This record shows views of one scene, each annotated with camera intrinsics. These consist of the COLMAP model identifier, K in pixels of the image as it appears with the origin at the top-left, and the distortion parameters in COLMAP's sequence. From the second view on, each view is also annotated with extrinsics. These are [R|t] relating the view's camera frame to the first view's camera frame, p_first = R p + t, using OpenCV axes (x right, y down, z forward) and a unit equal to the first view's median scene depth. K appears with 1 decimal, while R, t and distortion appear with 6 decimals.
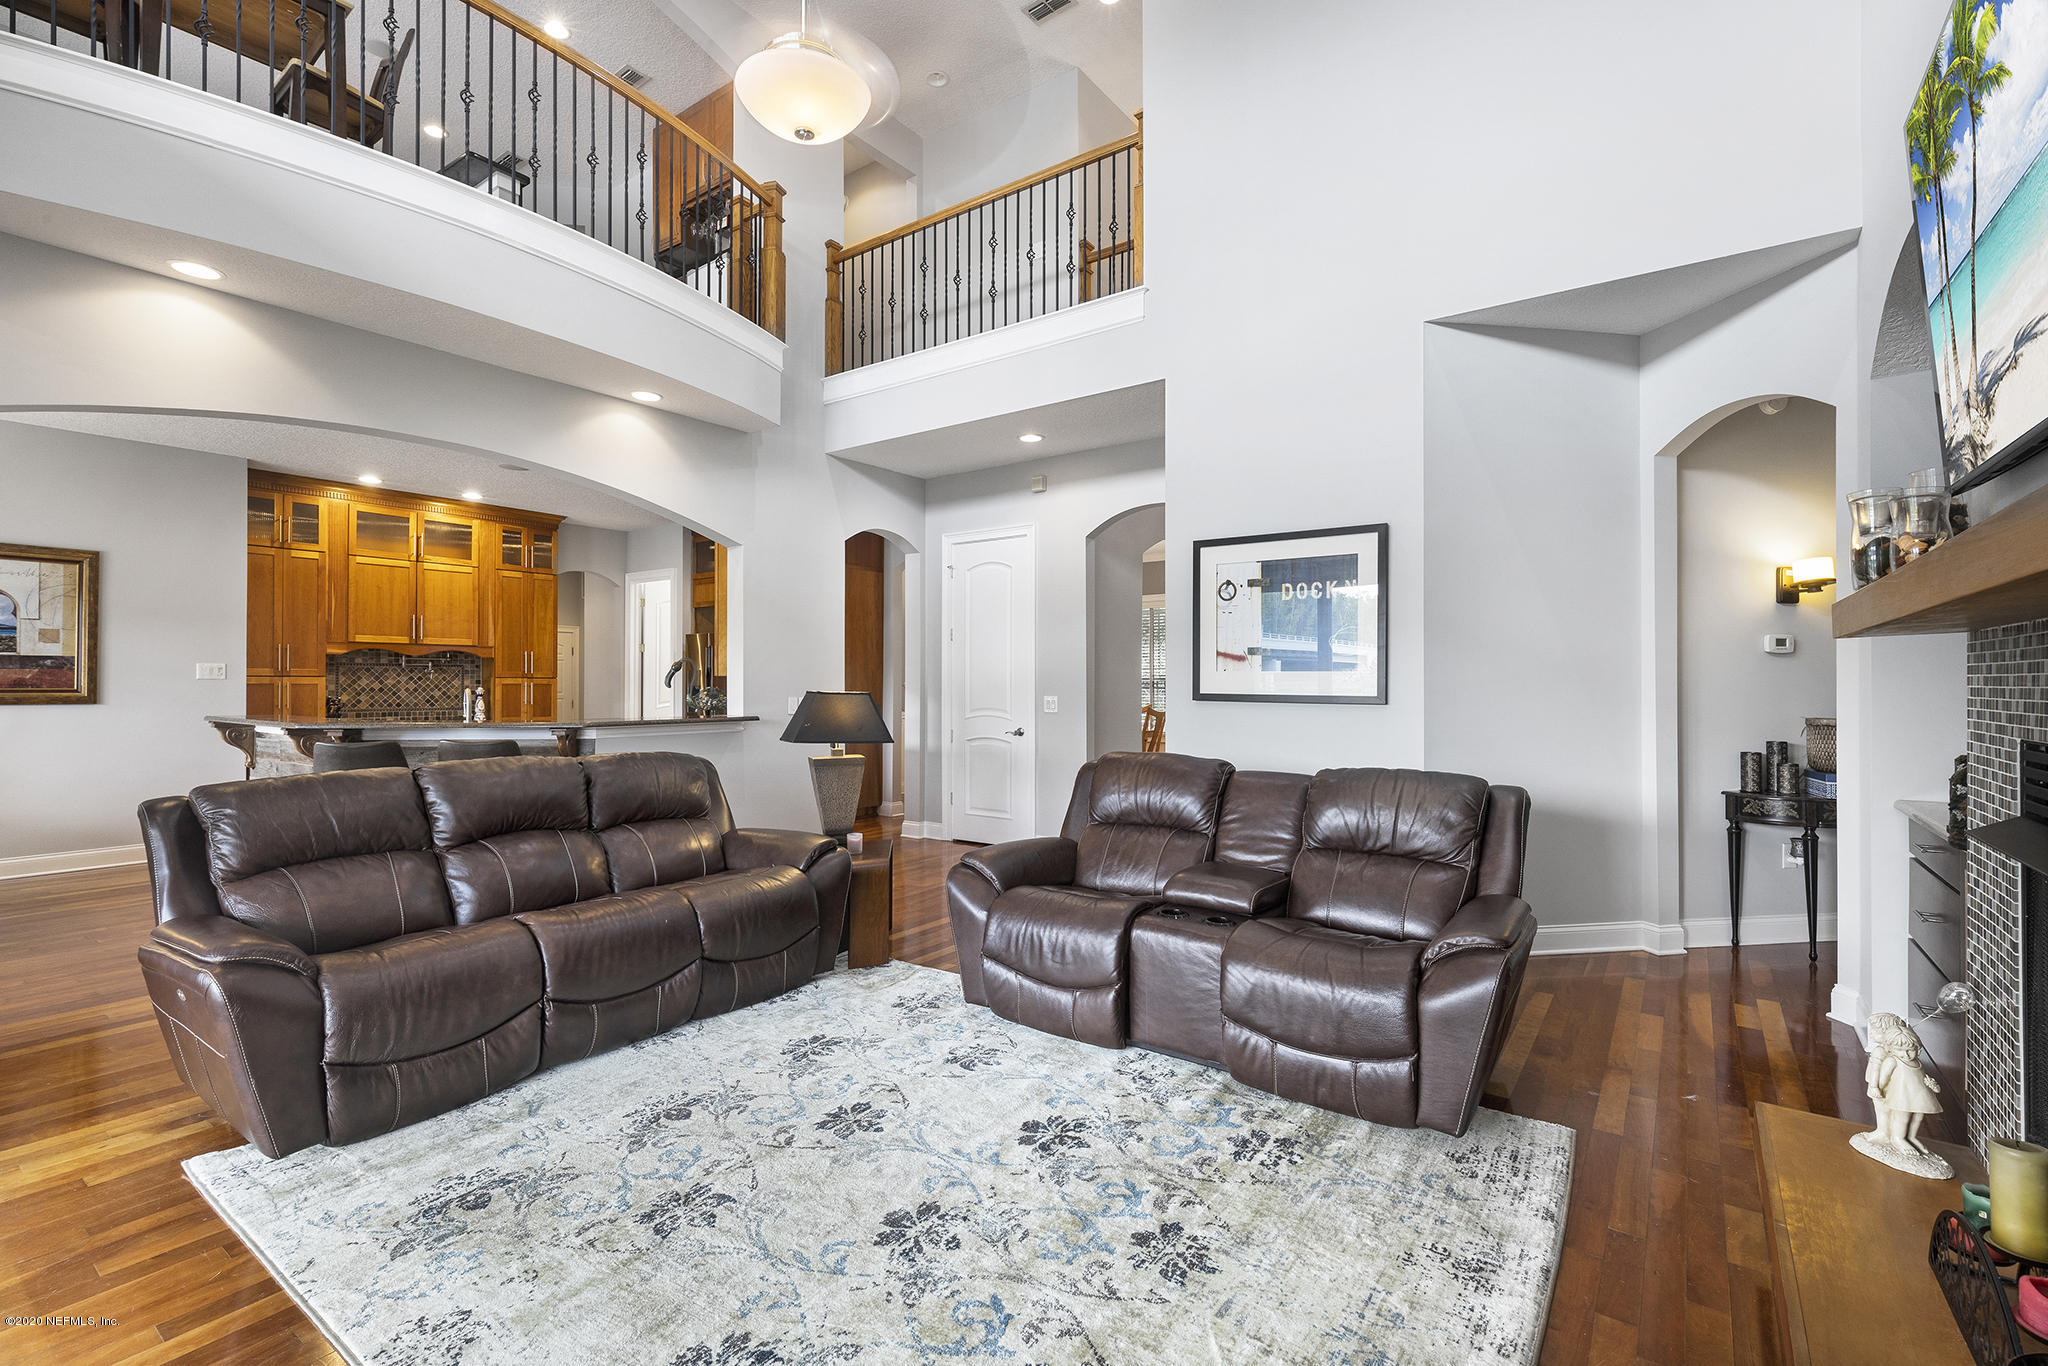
lens RADIAL K [[914.8, 0, 1032.3], [0, 914.8, 671.0], [0, 0, 1]] dist [0.005627, 0.000175]
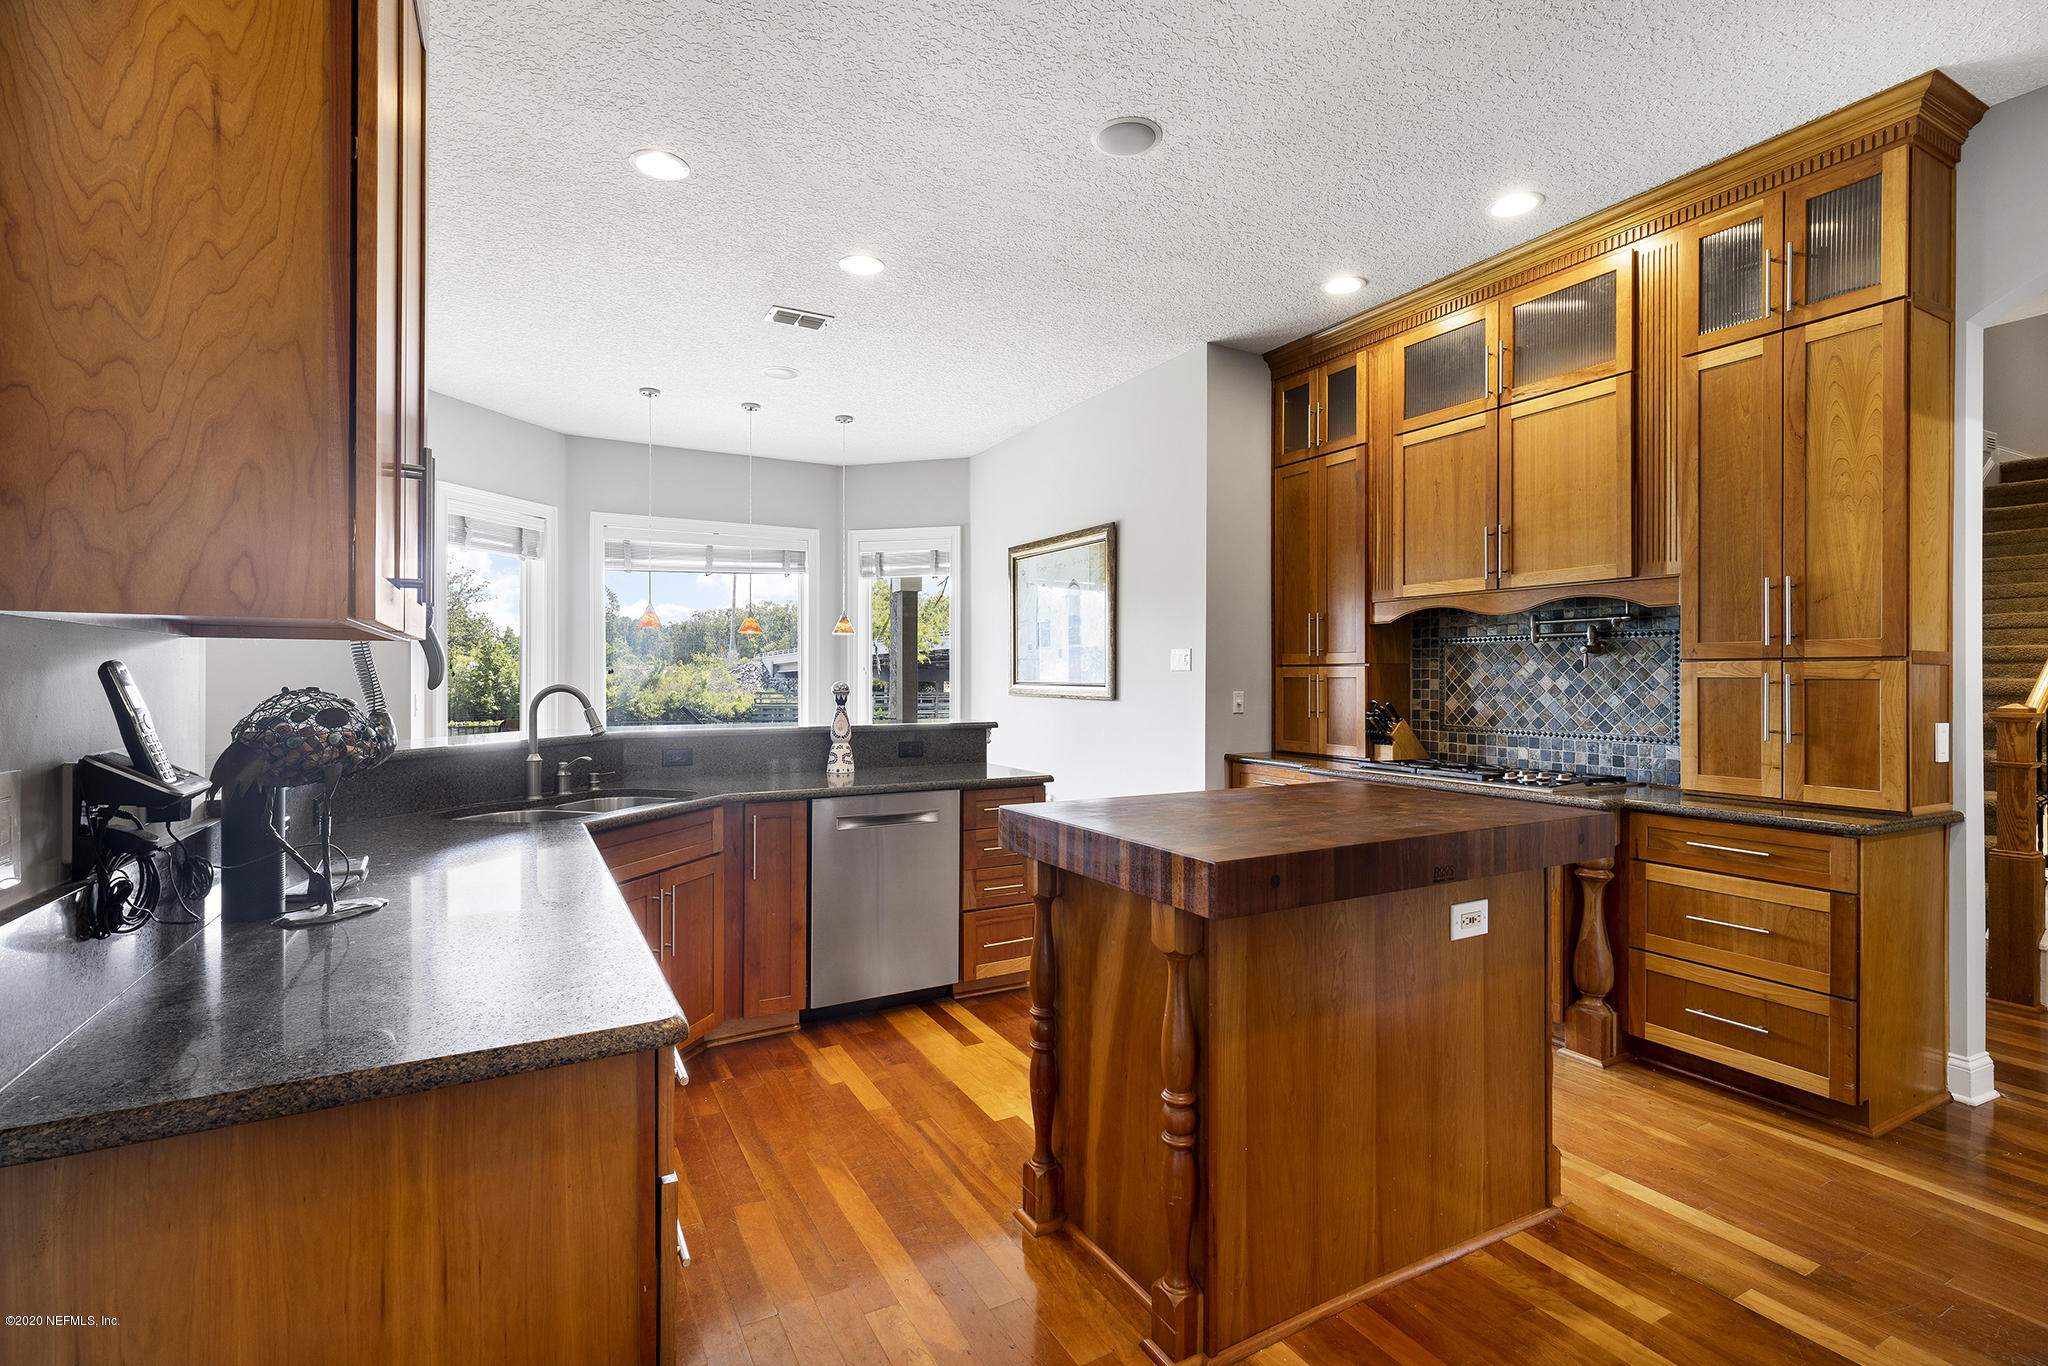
lens RADIAL K [[914.8, 0, 1012.7], [0, 914.8, 679.3], [0, 0, 1]] dist [0.005627, 0.000175]
pose [[-0.437847, 0.000952, -0.899049, -0.273118], [0.008802, 0.999956, -0.003228, 0.024361], [0.899007, -0.009327, -0.437836, 1.693510]]
